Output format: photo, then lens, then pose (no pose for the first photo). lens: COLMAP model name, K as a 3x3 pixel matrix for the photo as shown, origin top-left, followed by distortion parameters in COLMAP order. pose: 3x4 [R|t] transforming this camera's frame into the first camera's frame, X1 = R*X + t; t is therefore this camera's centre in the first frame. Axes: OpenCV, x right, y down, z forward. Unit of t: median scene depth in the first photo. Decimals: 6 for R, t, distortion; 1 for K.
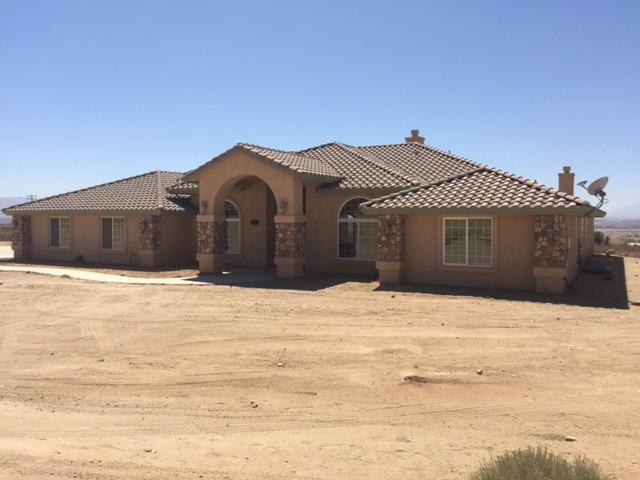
lens RADIAL K [[554.3, 0, 321.3], [0, 554.3, 239.0], [0, 0, 1]] dist [0.035146, 0.015552]
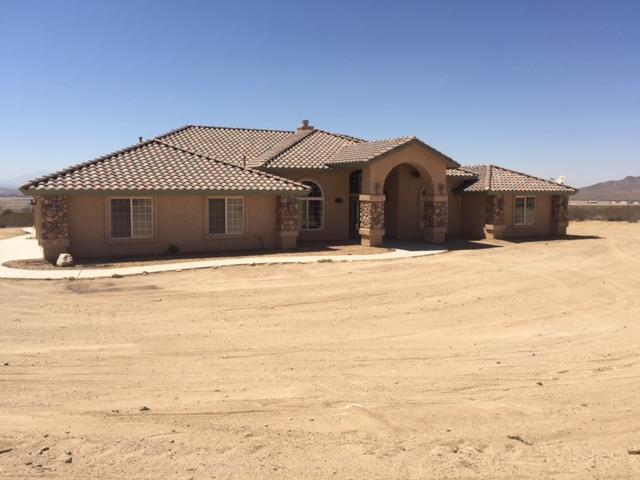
lens RADIAL K [[554.3, 0, 321.7], [0, 554.3, 241.1], [0, 0, 1]] dist [0.035146, 0.015552]
pose [[0.567269, -0.077336, 0.819893, -1.224325], [0.029740, 0.996855, 0.073451, -0.037179], [-0.822996, -0.017283, 0.567785, 0.445126]]
